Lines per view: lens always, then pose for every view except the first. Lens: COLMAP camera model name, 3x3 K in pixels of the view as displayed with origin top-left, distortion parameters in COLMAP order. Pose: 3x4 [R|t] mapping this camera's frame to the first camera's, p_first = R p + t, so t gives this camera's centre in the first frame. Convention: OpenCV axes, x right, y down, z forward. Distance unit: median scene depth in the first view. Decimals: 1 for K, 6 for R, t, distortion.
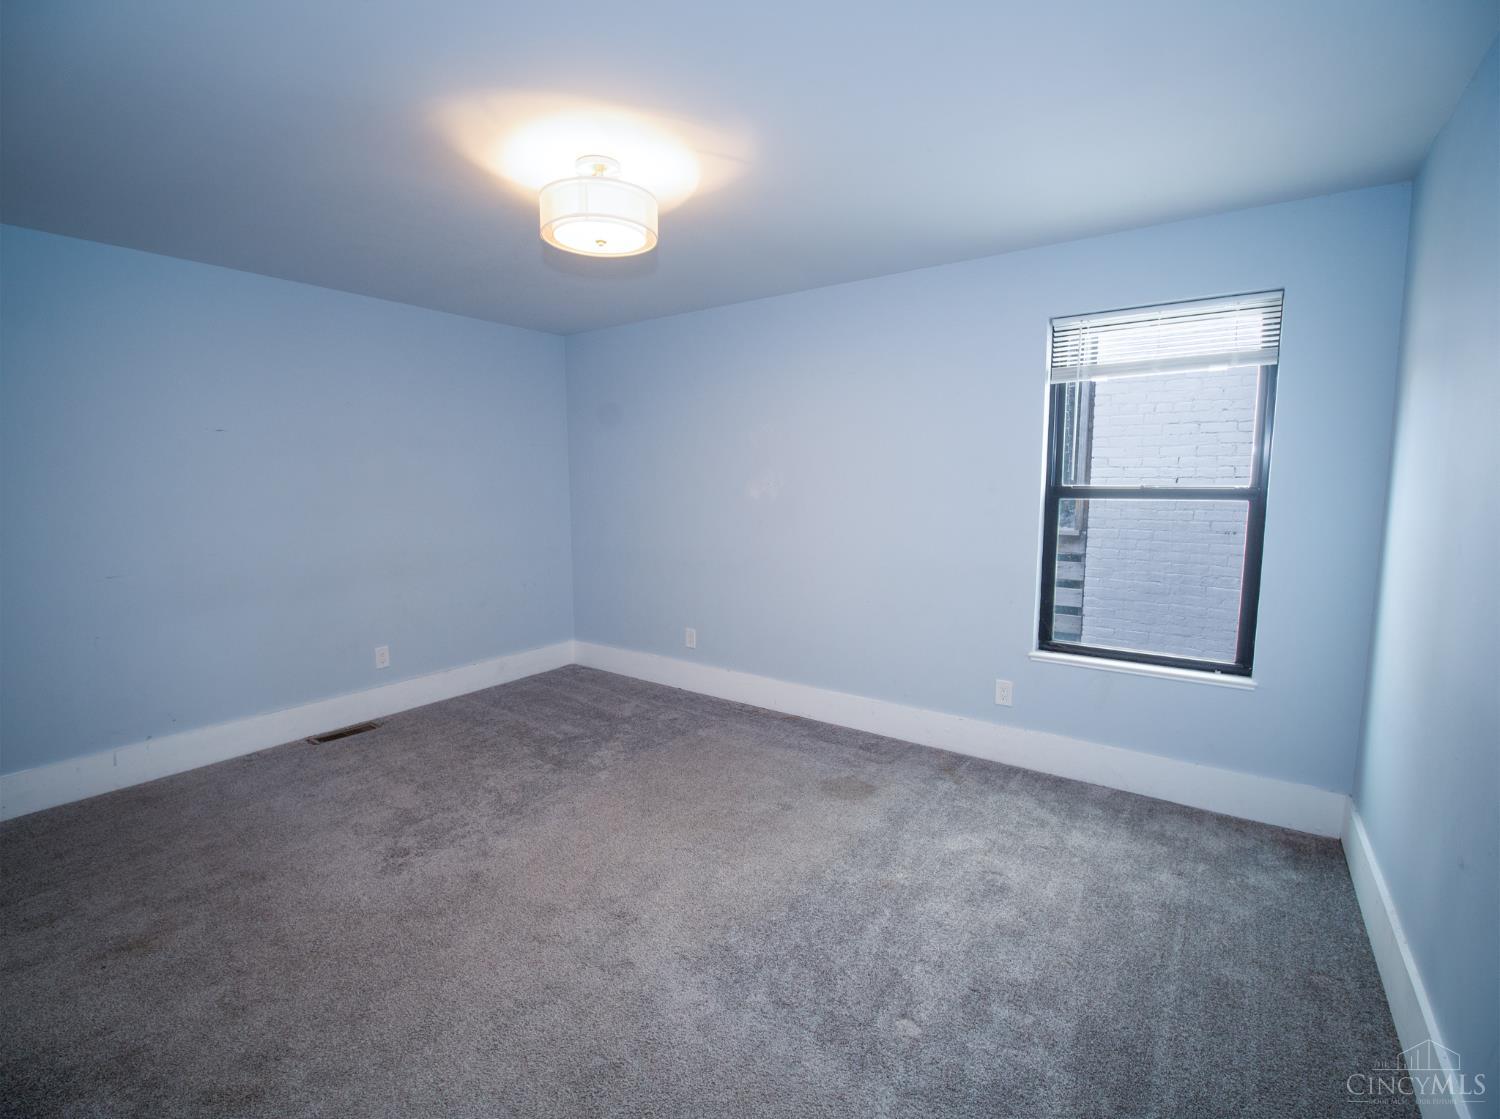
lens RADIAL K [[684.7, 0, 744.7], [0, 684.7, 558.6], [0, 0, 1]] dist [-0.000178, -0.000485]
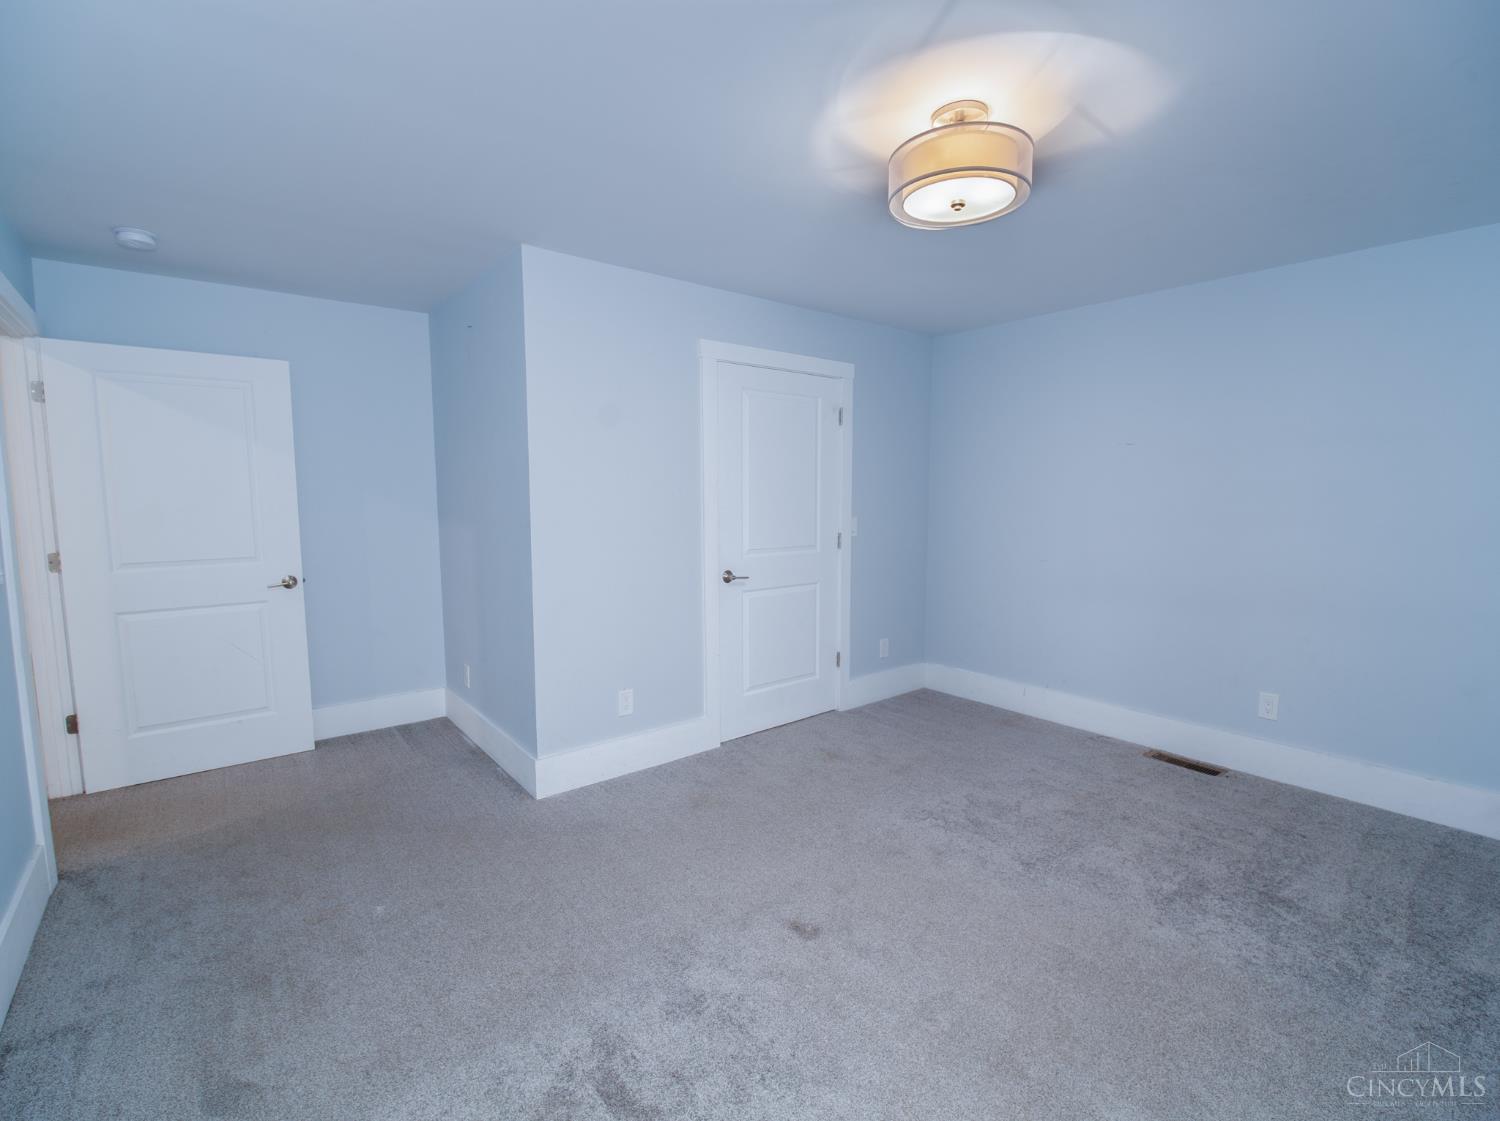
lens RADIAL K [[684.7, 0, 744.7], [0, 684.7, 559.6], [0, 0, 1]] dist [-0.000178, -0.000485]
pose [[-0.275422, 0.090698, -0.957035, 0.457779], [-0.107817, 0.986344, 0.124504, -0.068971], [0.955258, 0.137476, -0.261882, 0.674099]]
